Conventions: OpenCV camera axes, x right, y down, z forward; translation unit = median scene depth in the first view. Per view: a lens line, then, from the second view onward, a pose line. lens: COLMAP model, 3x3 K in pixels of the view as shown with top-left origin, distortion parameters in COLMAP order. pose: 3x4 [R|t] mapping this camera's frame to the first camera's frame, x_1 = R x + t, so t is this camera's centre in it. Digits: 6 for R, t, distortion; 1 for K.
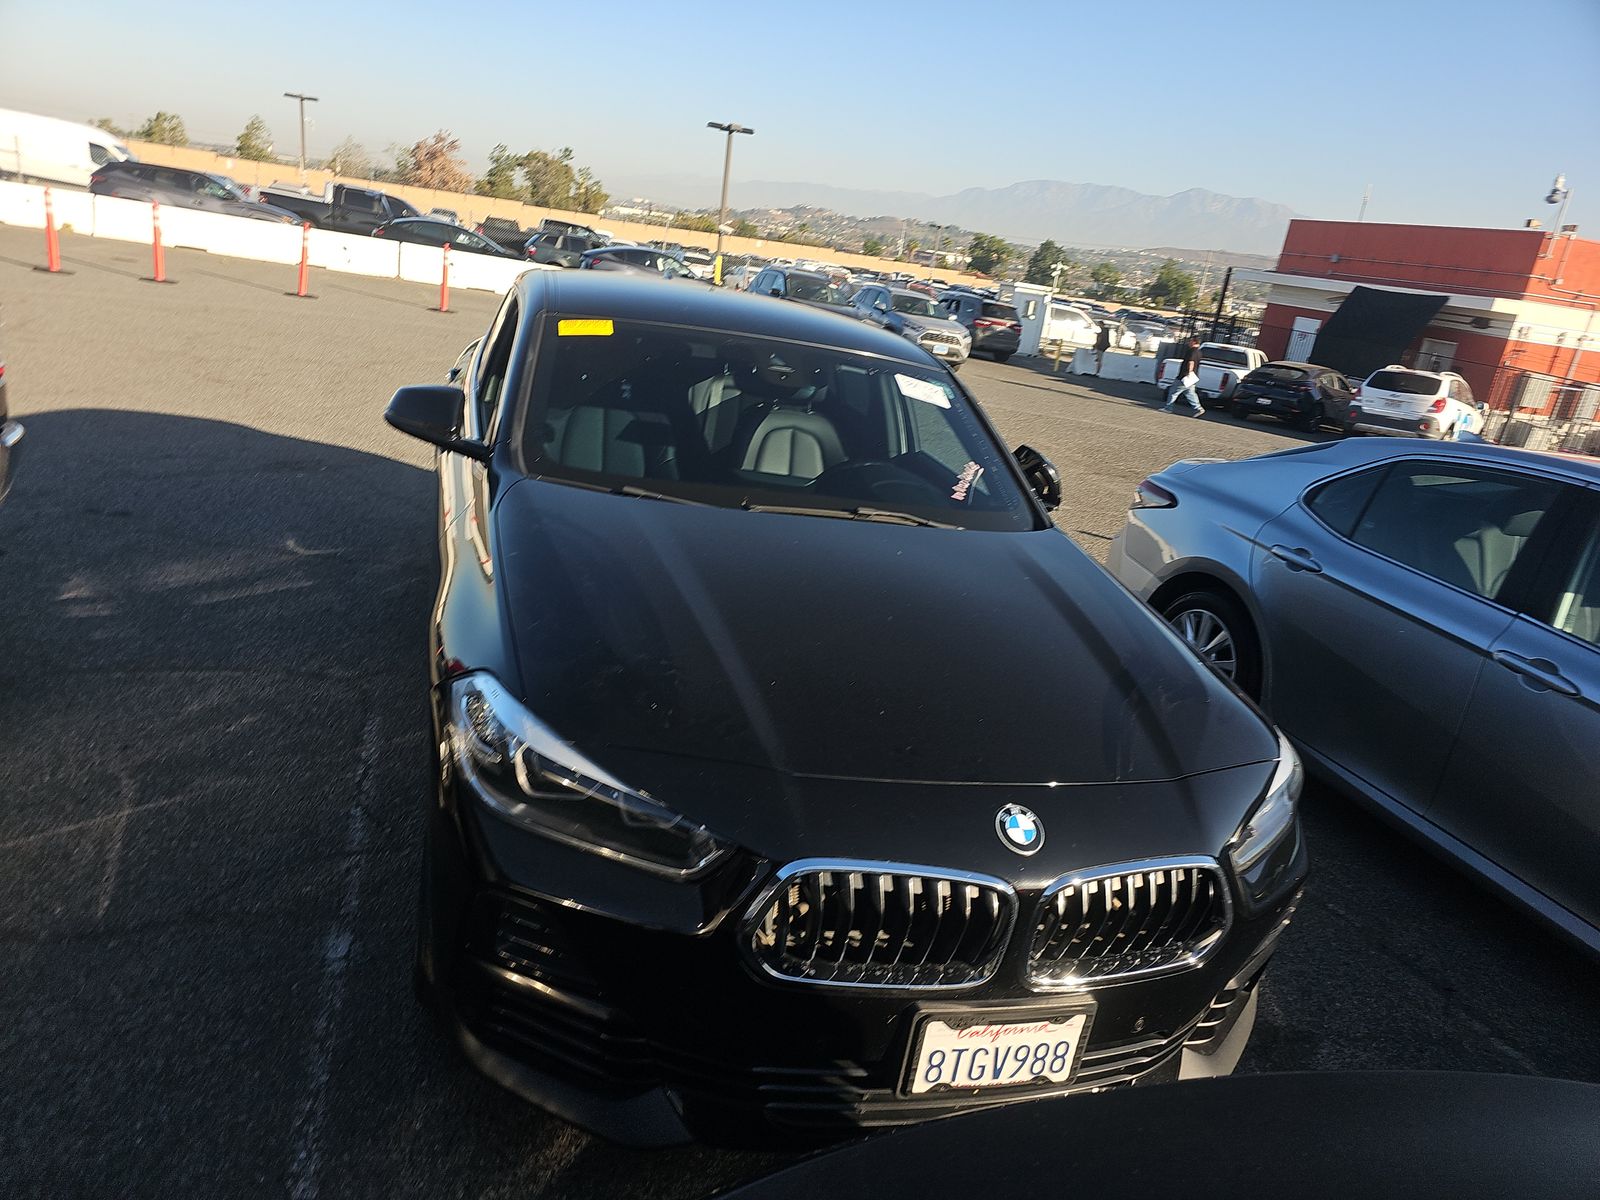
lens RADIAL K [[1083.4, 0, 773.5], [0, 1083.4, 596.9], [0, 0, 1]] dist [0.052267, -0.064891]
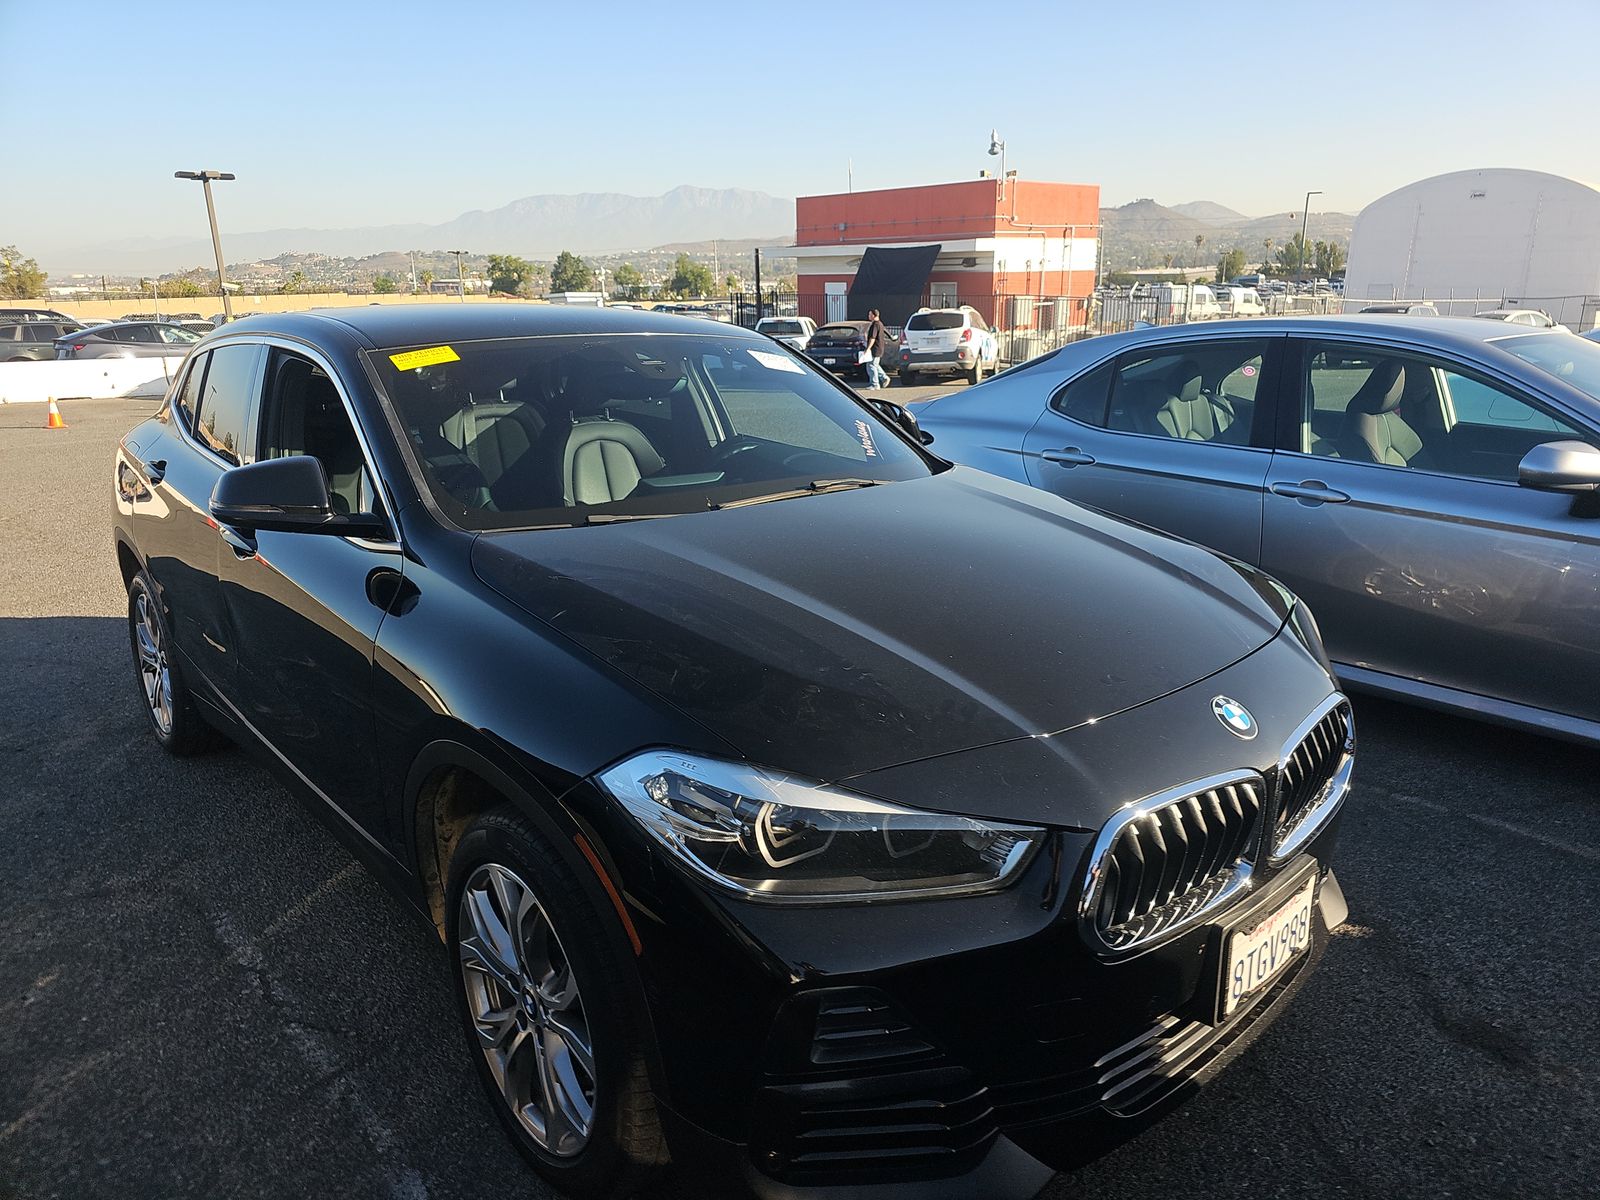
lens RADIAL K [[1089.1, 0, 764.5], [0, 1089.1, 579.2], [0, 0, 1]] dist [0.033633, -0.048808]
pose [[0.874929, -0.261970, 0.407272, -0.112936], [0.277671, 0.960441, 0.021273, -0.010156], [-0.396734, 0.094475, 0.913059, 0.050048]]
